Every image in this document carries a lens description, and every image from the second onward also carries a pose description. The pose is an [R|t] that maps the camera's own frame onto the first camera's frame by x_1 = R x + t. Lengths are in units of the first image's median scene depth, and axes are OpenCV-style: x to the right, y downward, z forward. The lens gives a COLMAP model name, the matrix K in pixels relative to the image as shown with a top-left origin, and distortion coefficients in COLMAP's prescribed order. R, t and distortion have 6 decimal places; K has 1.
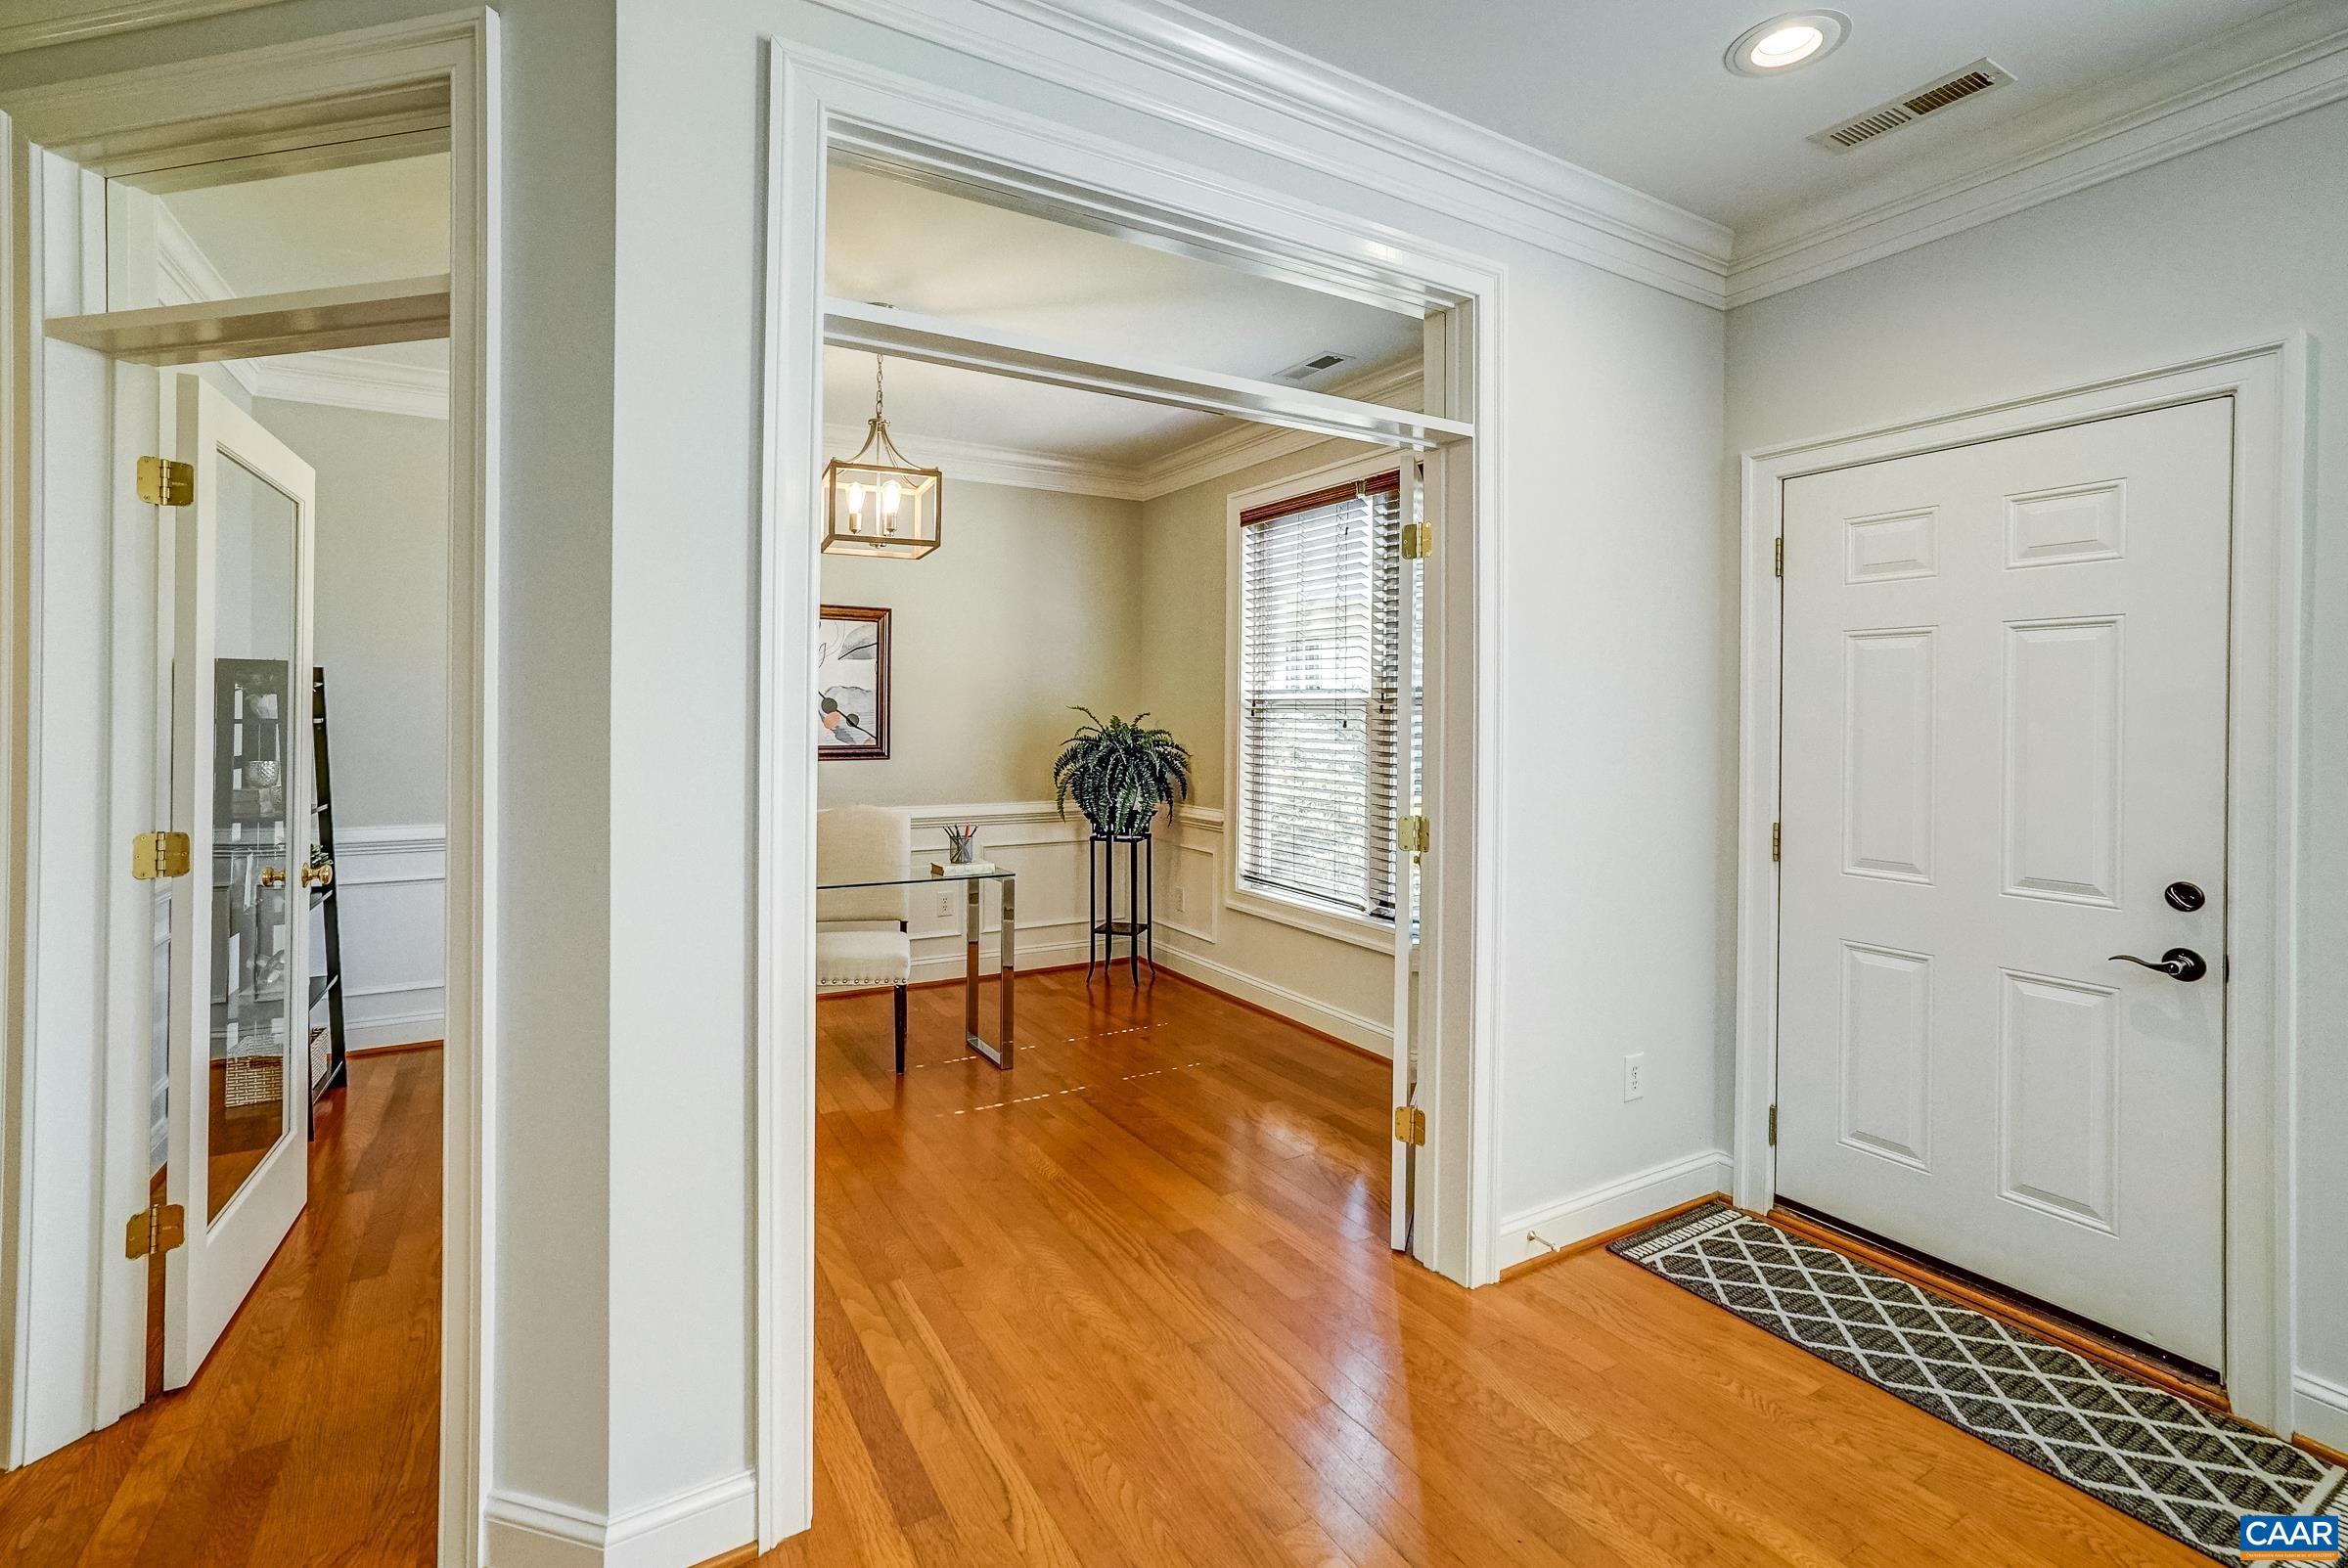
lens RADIAL K [[1077.3, 0, 1159.6], [0, 1077.3, 712.4], [0, 0, 1]] dist [-0.007166, 0.003430]
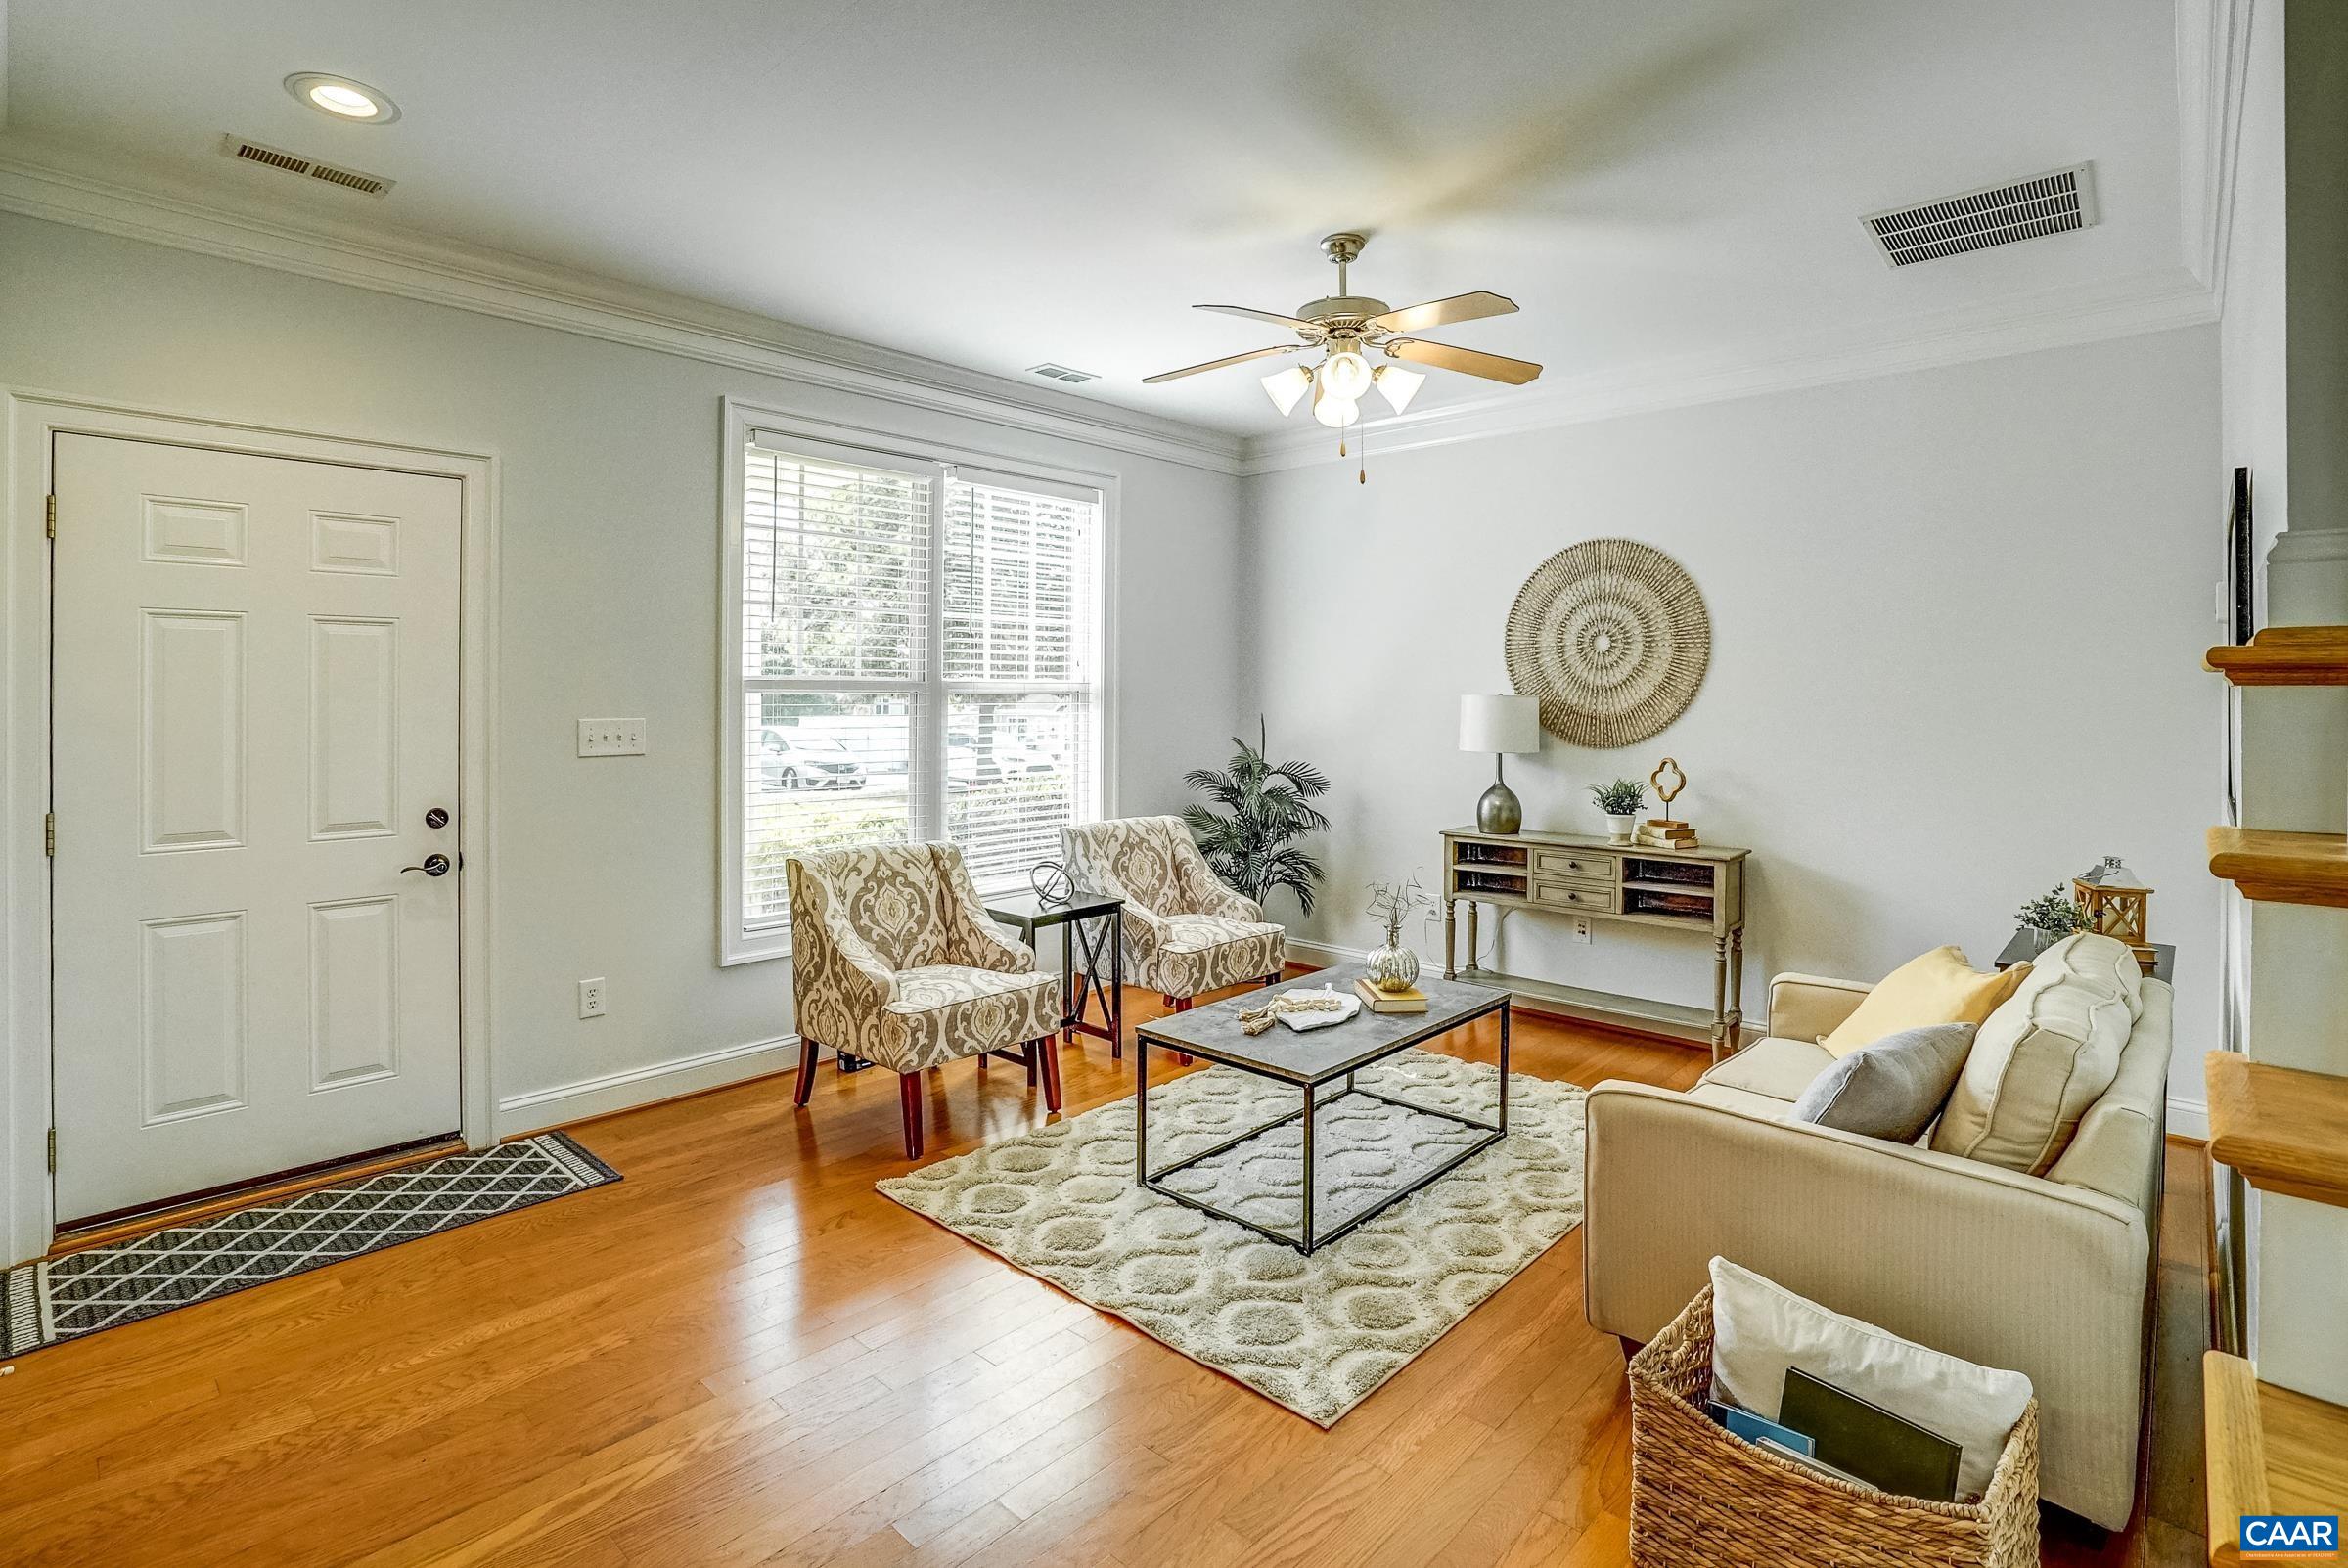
lens RADIAL K [[1132.3, 0, 1151.6], [0, 1132.3, 707.0], [0, 0, 1]] dist [-0.053829, 0.018284]
pose [[-0.277986, -0.017852, 0.960419, -0.323925], [-0.002067, 0.999836, 0.017987, -0.002996], [-0.960583, 0.003015, -0.277978, 0.214116]]
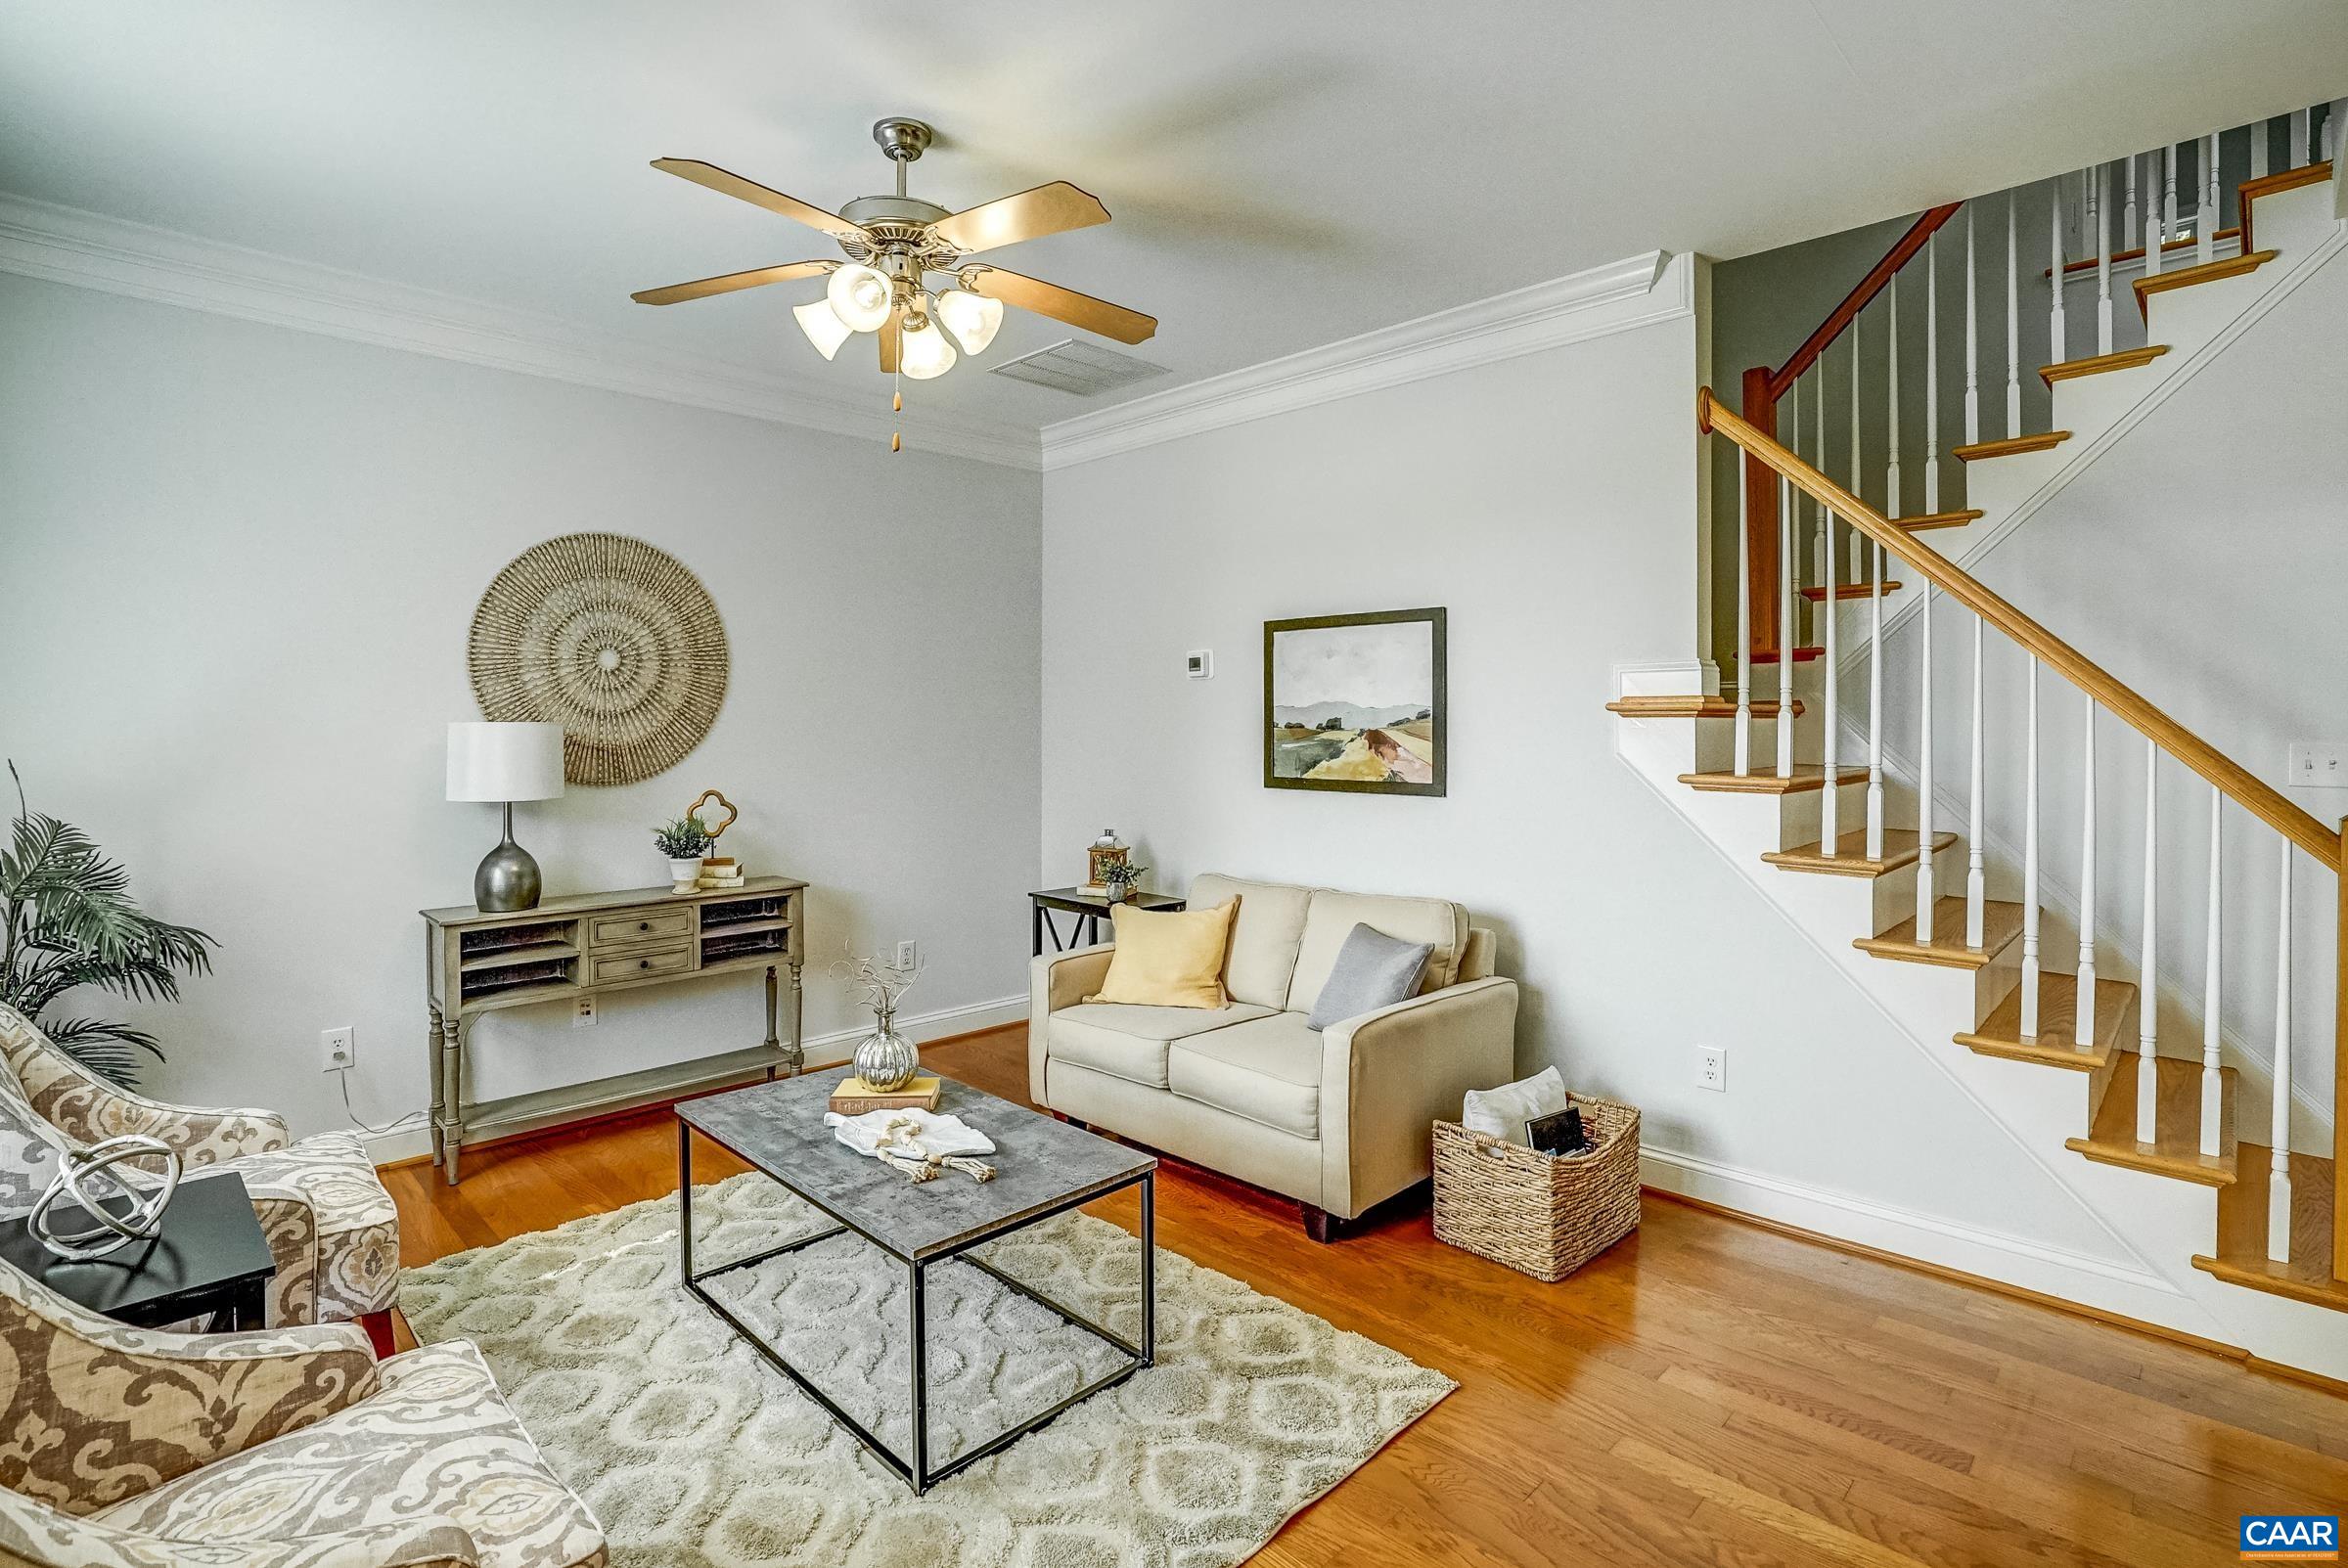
lens RADIAL K [[1132.3, 0, 1180.2], [0, 1132.3, 747.4], [0, 0, 1]] dist [-0.053829, 0.018284]
pose [[-0.964937, -0.000594, -0.262483, 0.278827], [-0.007828, 0.999618, 0.026515, -0.002809], [0.262367, 0.027640, -0.964572, 0.442682]]
